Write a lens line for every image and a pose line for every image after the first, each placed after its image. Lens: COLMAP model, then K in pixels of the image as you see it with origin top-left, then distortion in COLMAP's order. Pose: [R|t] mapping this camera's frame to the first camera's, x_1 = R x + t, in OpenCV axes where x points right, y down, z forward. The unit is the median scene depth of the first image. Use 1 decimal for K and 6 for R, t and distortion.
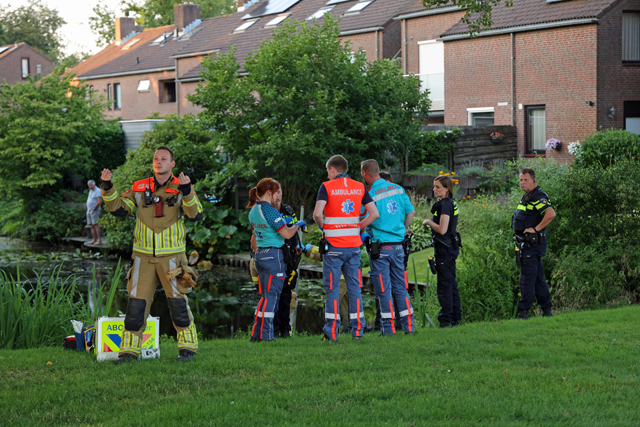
lens RADIAL K [[1722.4, 0, 315.7], [0, 1722.4, 212.5], [0, 0, 1]] dist [0.502093, 0.000000]
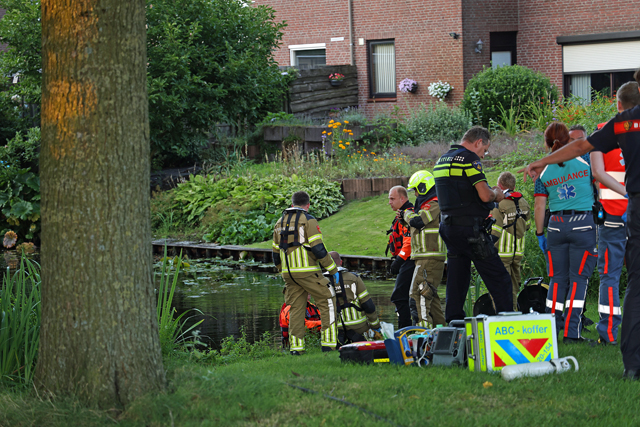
lens RADIAL K [[1987.0, 0, 321.5], [0, 1987.0, 211.7], [0, 0, 1]] dist [0.730745, 0.000000]
pose [[0.975502, -0.040118, 0.216302, -0.114171], [0.036215, 0.999102, 0.021979, -0.001073], [-0.216990, -0.013607, 0.976079, 0.065533]]
